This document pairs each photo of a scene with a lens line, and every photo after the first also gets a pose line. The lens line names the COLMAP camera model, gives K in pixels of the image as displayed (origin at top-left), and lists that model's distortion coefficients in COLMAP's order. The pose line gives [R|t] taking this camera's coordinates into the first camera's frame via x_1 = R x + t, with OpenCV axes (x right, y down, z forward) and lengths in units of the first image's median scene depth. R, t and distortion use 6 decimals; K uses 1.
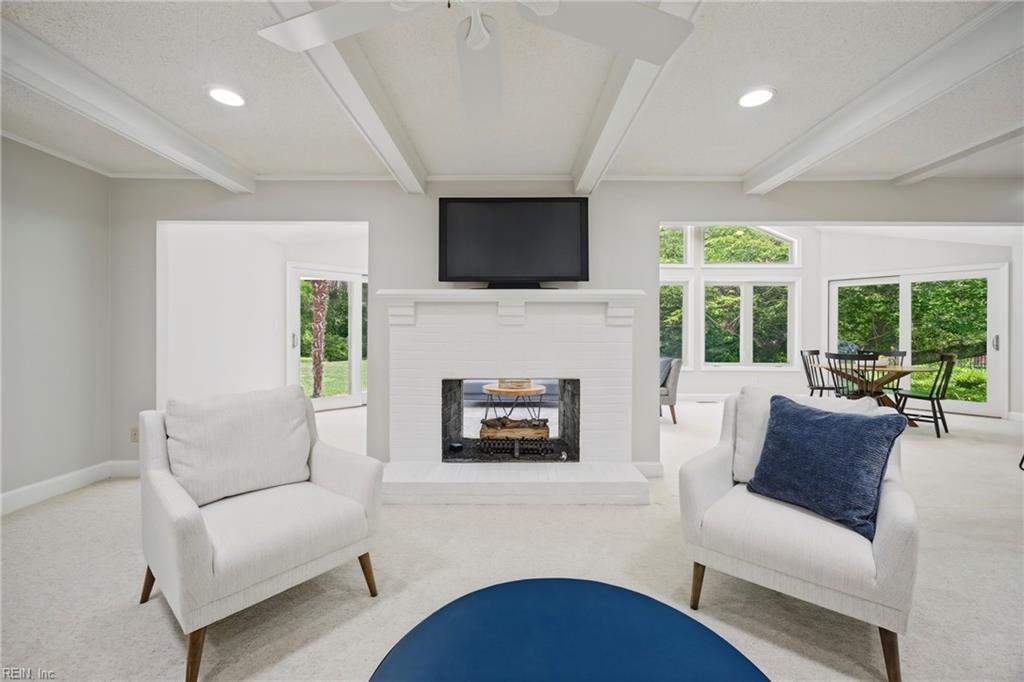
lens RADIAL K [[396.8, 0, 511.6], [0, 396.8, 339.2], [0, 0, 1]] dist [0.000958, -0.000279]
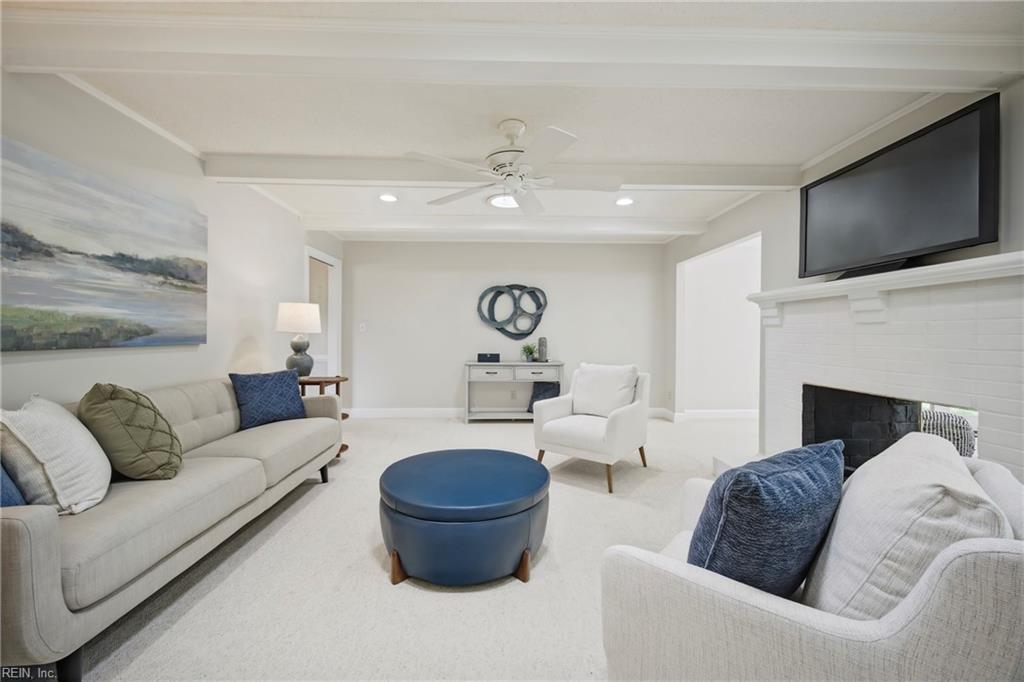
lens RADIAL K [[396.8, 0, 514.8], [0, 396.8, 336.7], [0, 0, 1]] dist [0.000958, -0.000279]
pose [[0.041852, 0.008269, -0.999090, 0.719773], [-0.016115, 0.999841, 0.007600, -0.004845], [0.998994, 0.015783, 0.041979, 0.292871]]
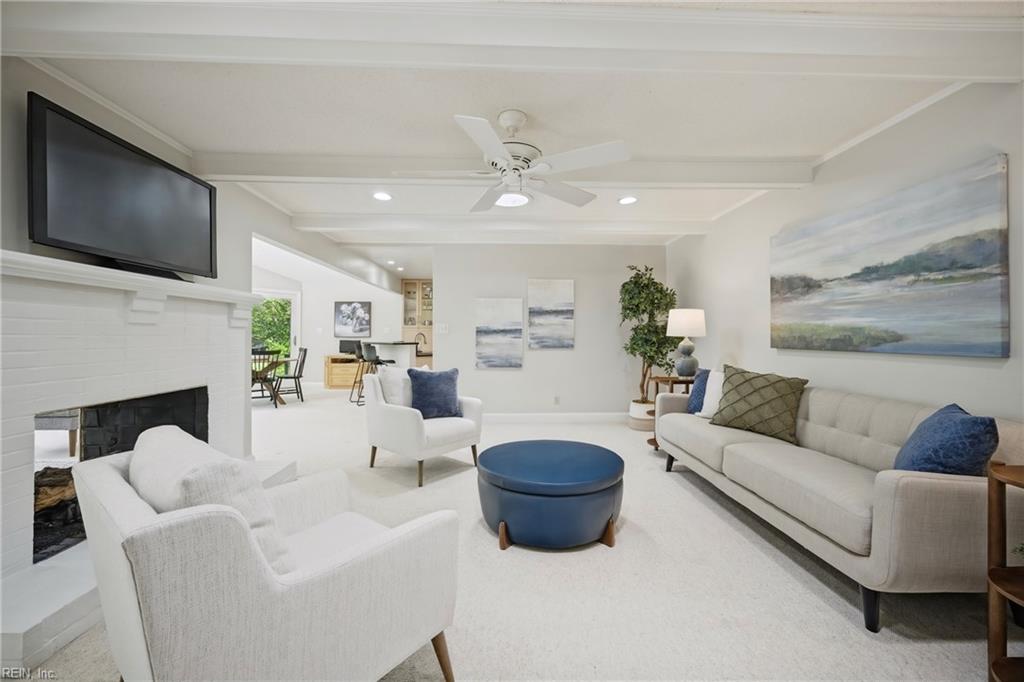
lens RADIAL K [[396.8, 0, 512.1], [0, 396.8, 337.2], [0, 0, 1]] dist [0.000958, -0.000279]
pose [[-0.029791, -0.004798, 0.999545, -0.758619], [0.008462, 0.999951, 0.005052, -0.008604], [-0.999520, 0.008608, -0.029749, 0.337937]]
